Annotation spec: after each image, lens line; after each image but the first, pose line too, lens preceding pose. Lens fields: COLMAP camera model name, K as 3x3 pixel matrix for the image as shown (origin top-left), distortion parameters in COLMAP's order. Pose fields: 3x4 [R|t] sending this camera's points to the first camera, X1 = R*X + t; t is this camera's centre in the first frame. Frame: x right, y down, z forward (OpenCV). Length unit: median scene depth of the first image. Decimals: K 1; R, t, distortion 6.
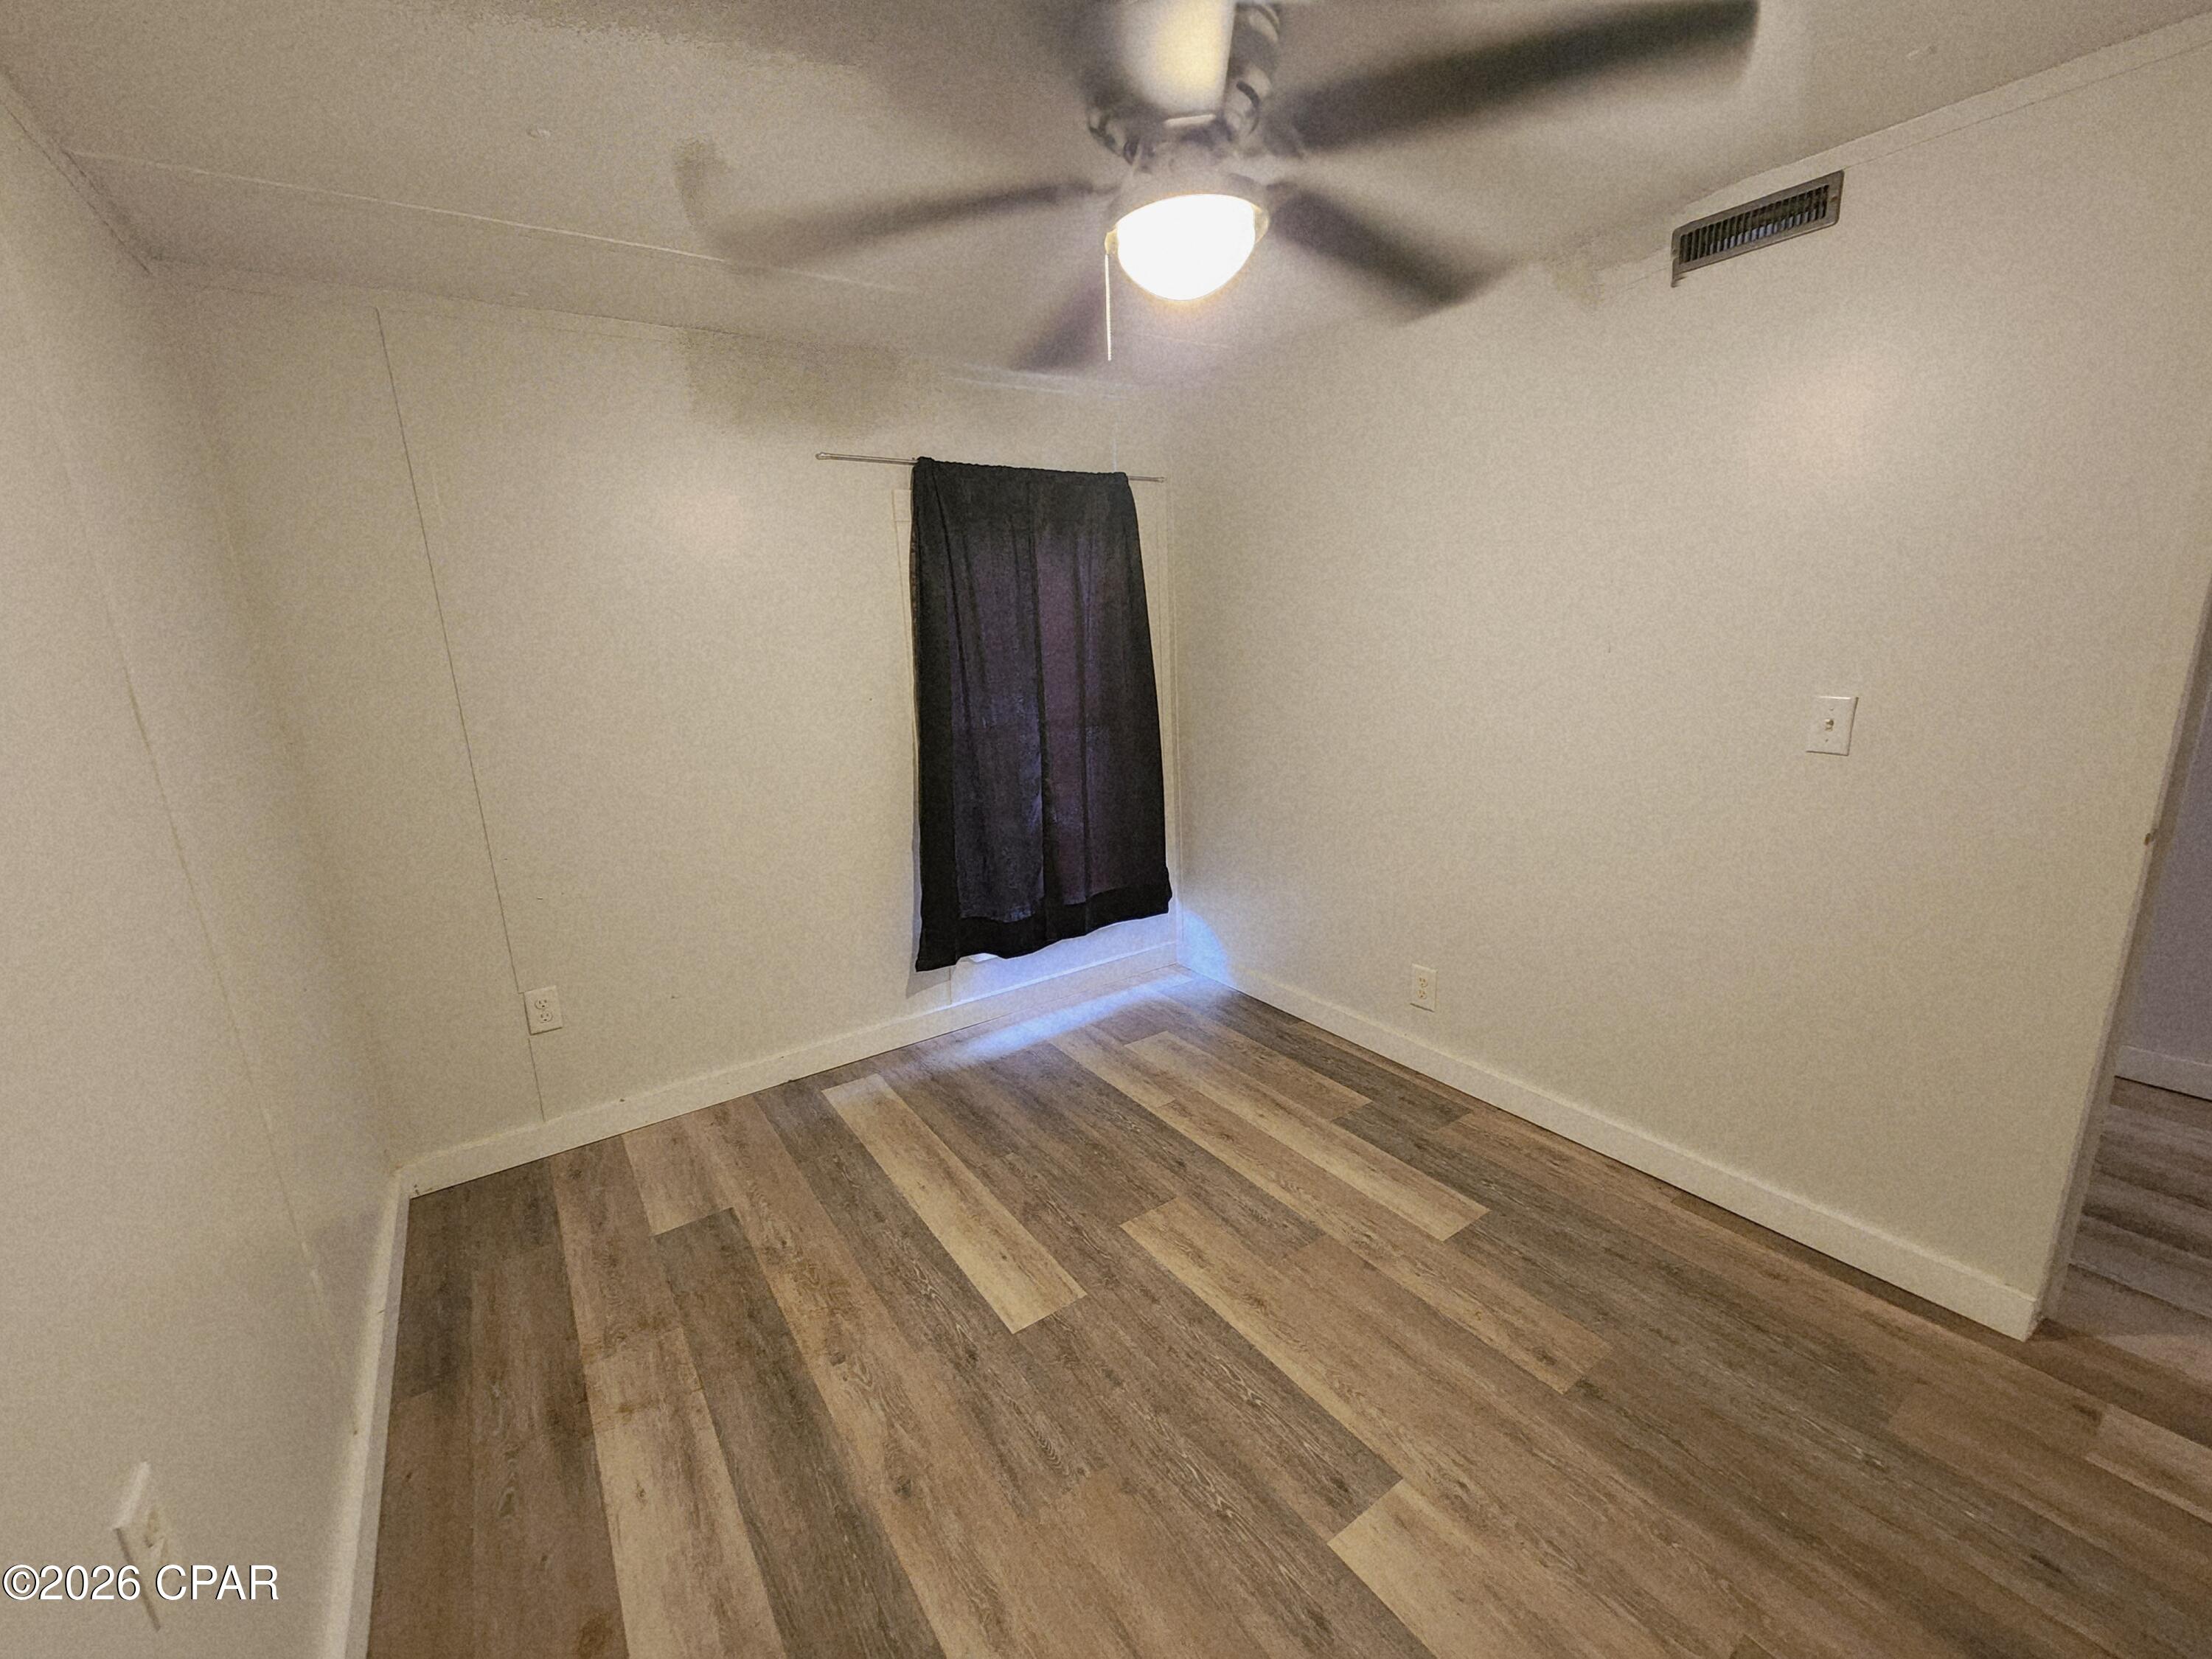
lens RADIAL K [[905.3, 0, 1109.1], [0, 905.3, 831.9], [0, 0, 1]] dist [-0.004471, 0.002410]
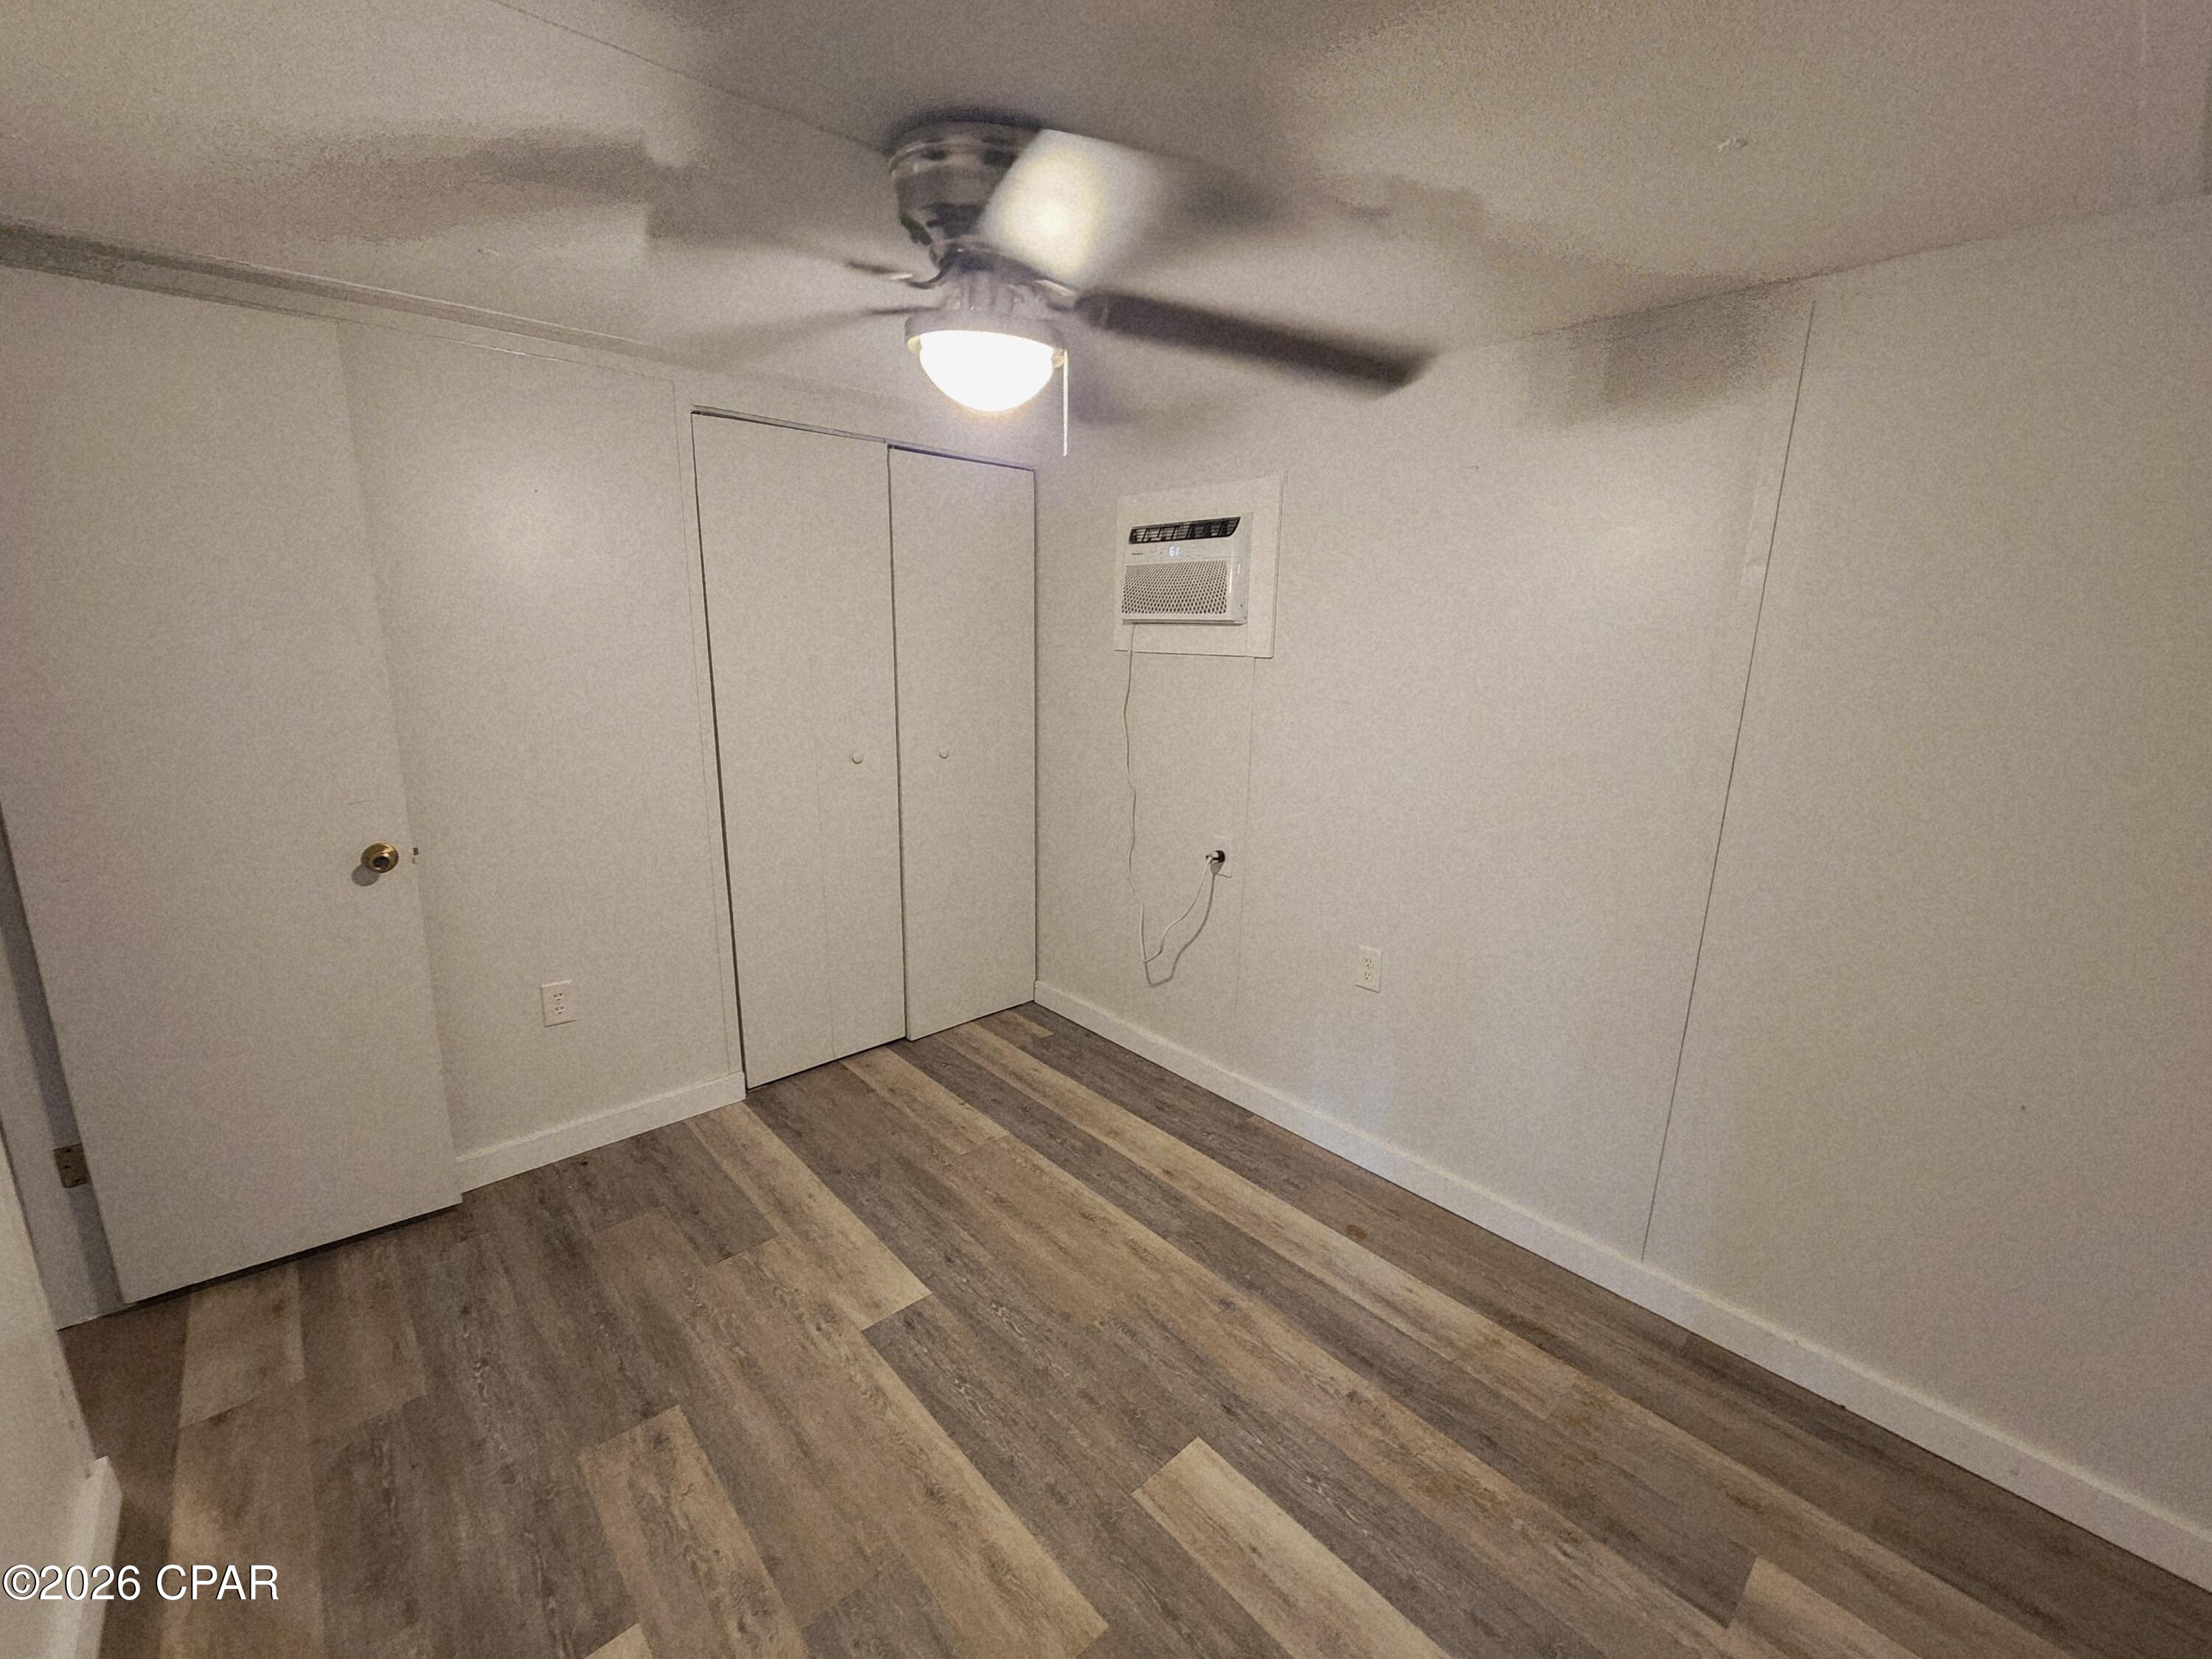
lens RADIAL K [[905.3, 0, 1106.5], [0, 905.3, 828.8], [0, 0, 1]] dist [-0.004471, 0.002410]
pose [[-0.990532, 0.052593, -0.126805, 0.080786], [-0.010707, 0.891289, 0.453310, -0.472407], [0.136861, 0.450376, -0.882287, 1.604436]]
